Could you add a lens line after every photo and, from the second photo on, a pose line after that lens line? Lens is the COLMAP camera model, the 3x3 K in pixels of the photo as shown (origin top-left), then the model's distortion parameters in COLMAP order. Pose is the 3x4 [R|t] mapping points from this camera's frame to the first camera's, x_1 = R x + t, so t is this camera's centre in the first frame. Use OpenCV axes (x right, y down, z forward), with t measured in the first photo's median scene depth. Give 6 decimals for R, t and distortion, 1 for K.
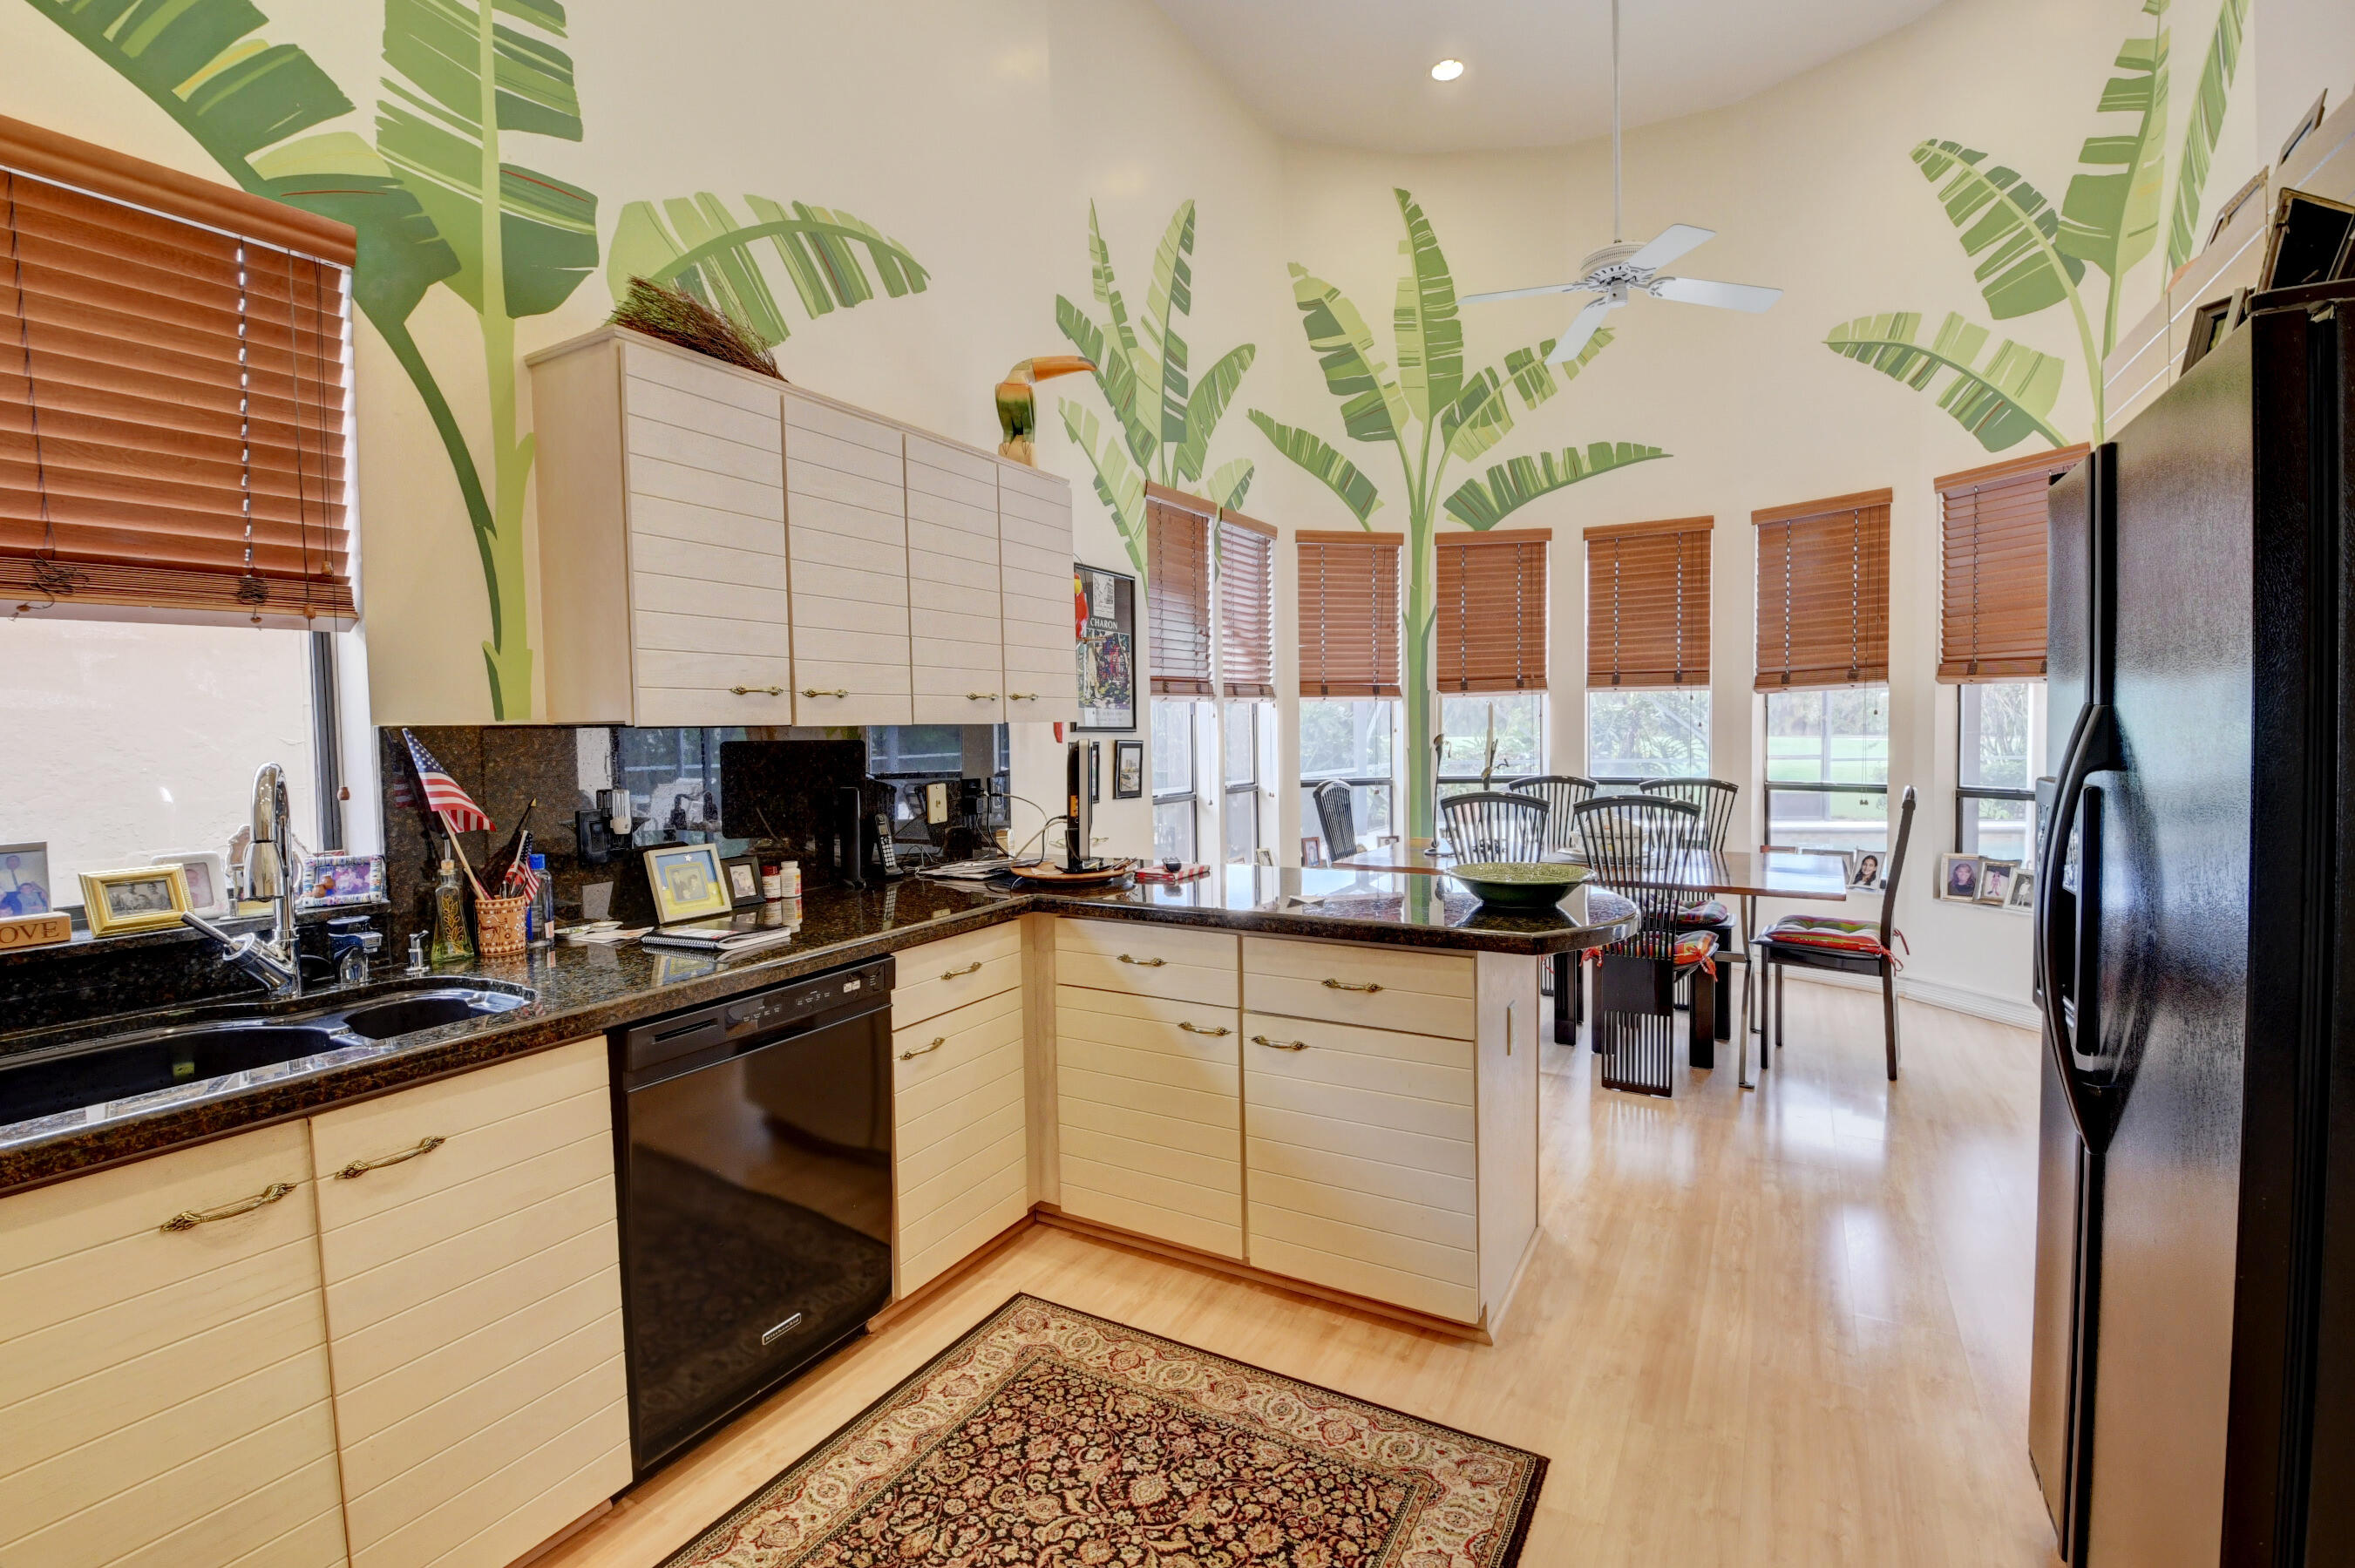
lens RADIAL K [[1035.1, 0, 1171.2], [0, 1035.1, 773.6], [0, 0, 1]] dist [0.017223, -0.030872]
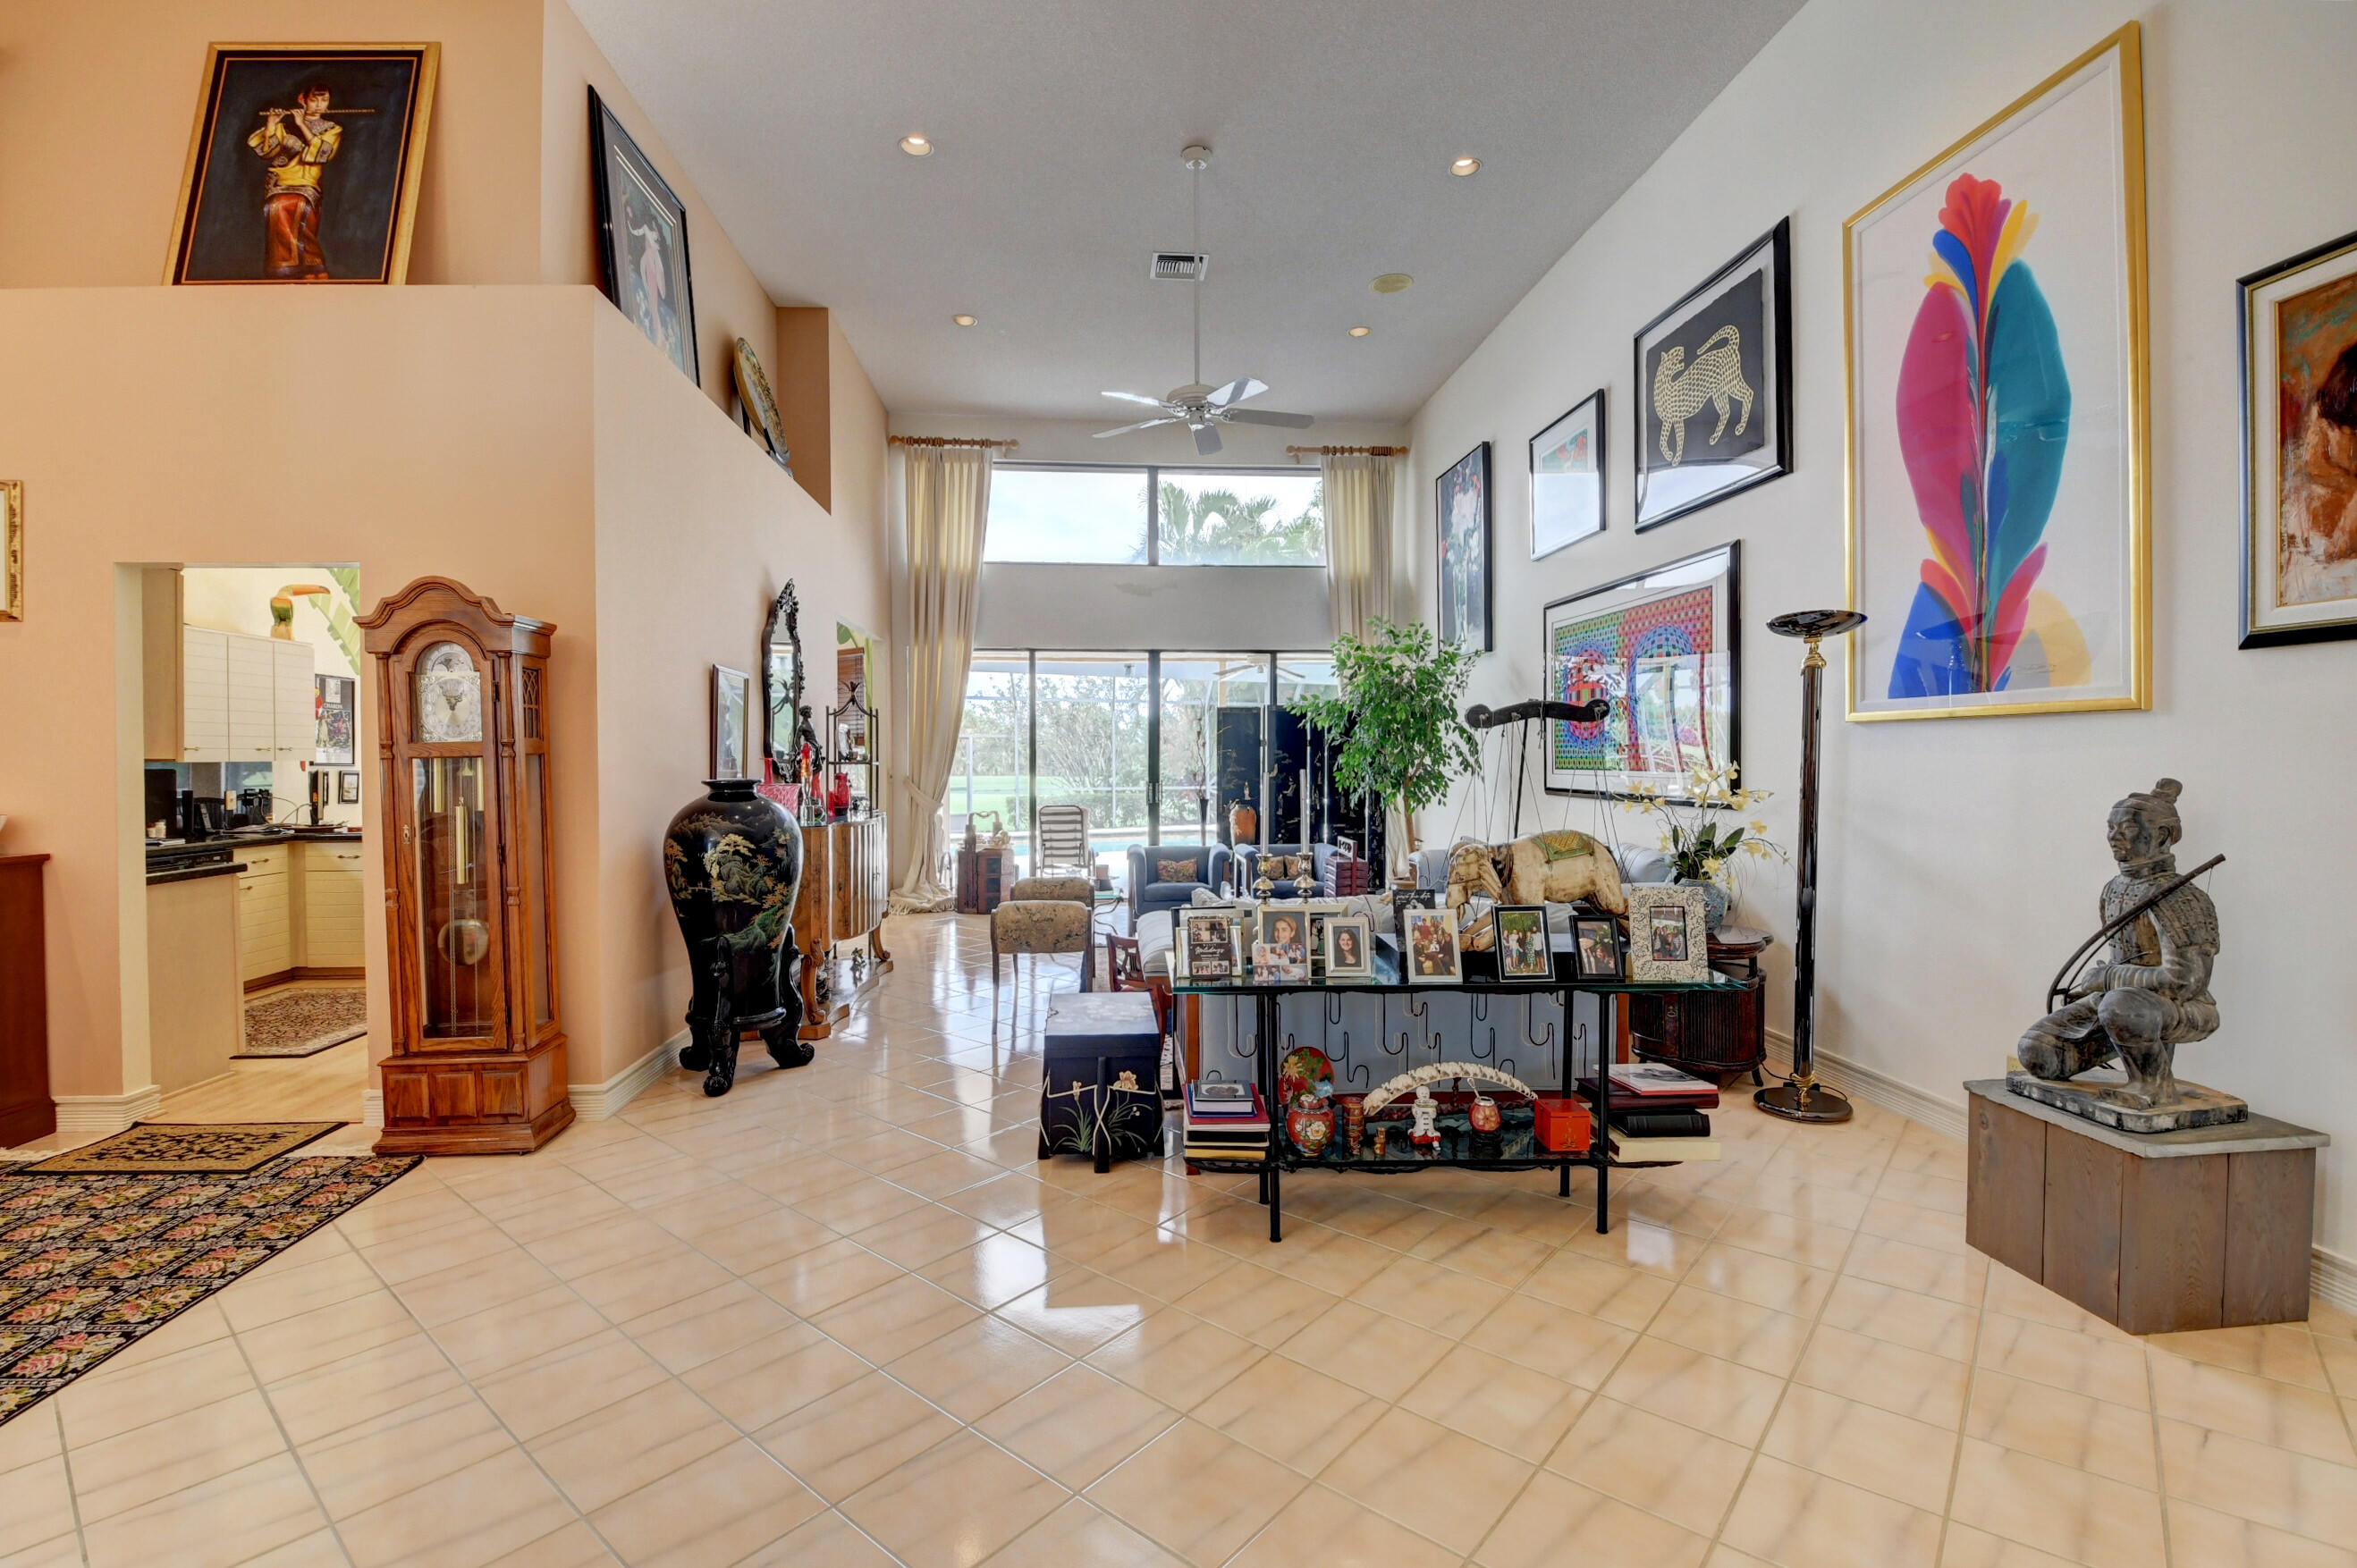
lens RADIAL K [[1065.5, 0, 1170.9], [0, 1065.5, 772.7], [0, 0, 1]] dist [0.003704, -0.018048]
pose [[0.824292, 0.008093, 0.566107, 0.091238], [0.014020, 0.999299, -0.034699, 0.054678], [-0.565992, 0.036539, 0.823601, -1.320703]]
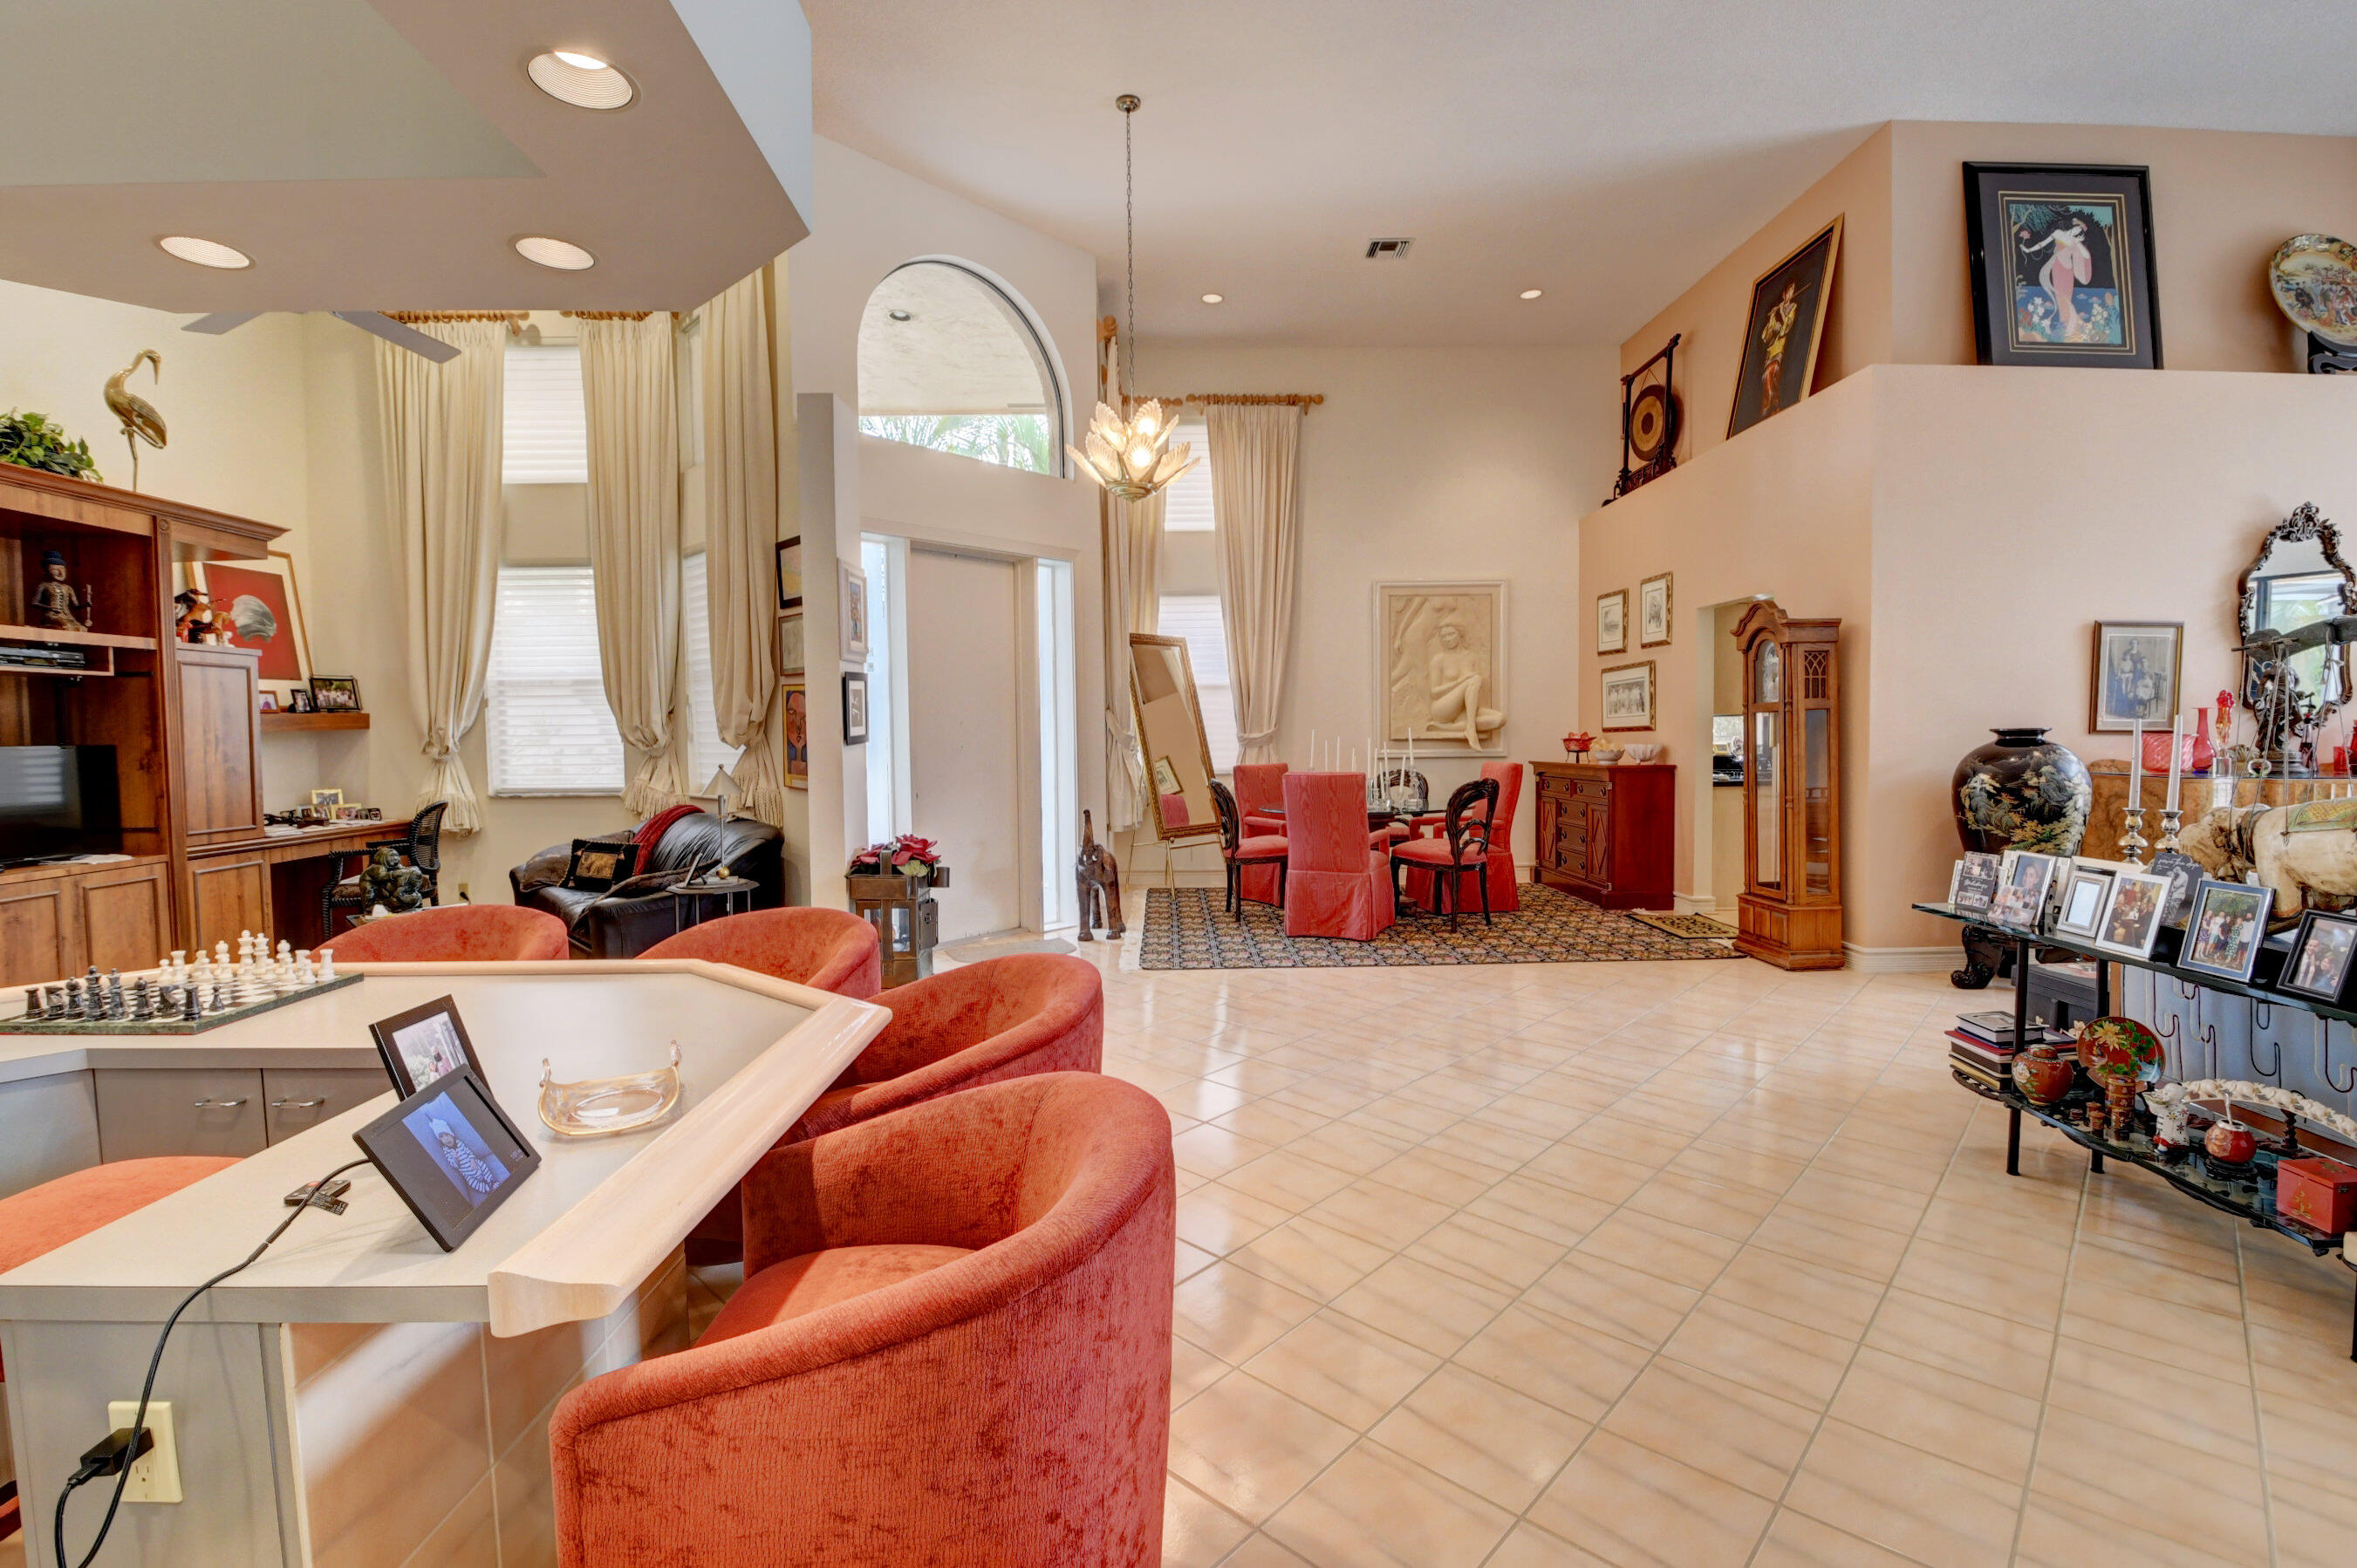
lens RADIAL K [[1035.8, 0, 1172.2], [0, 1035.8, 773.6], [0, 0, 1]] dist [0.017223, -0.030872]
pose [[0.512487, 0.047936, -0.857356, 0.832100], [-0.035884, 0.998764, 0.034392, 0.064320], [0.857945, 0.013140, 0.513574, -1.618036]]
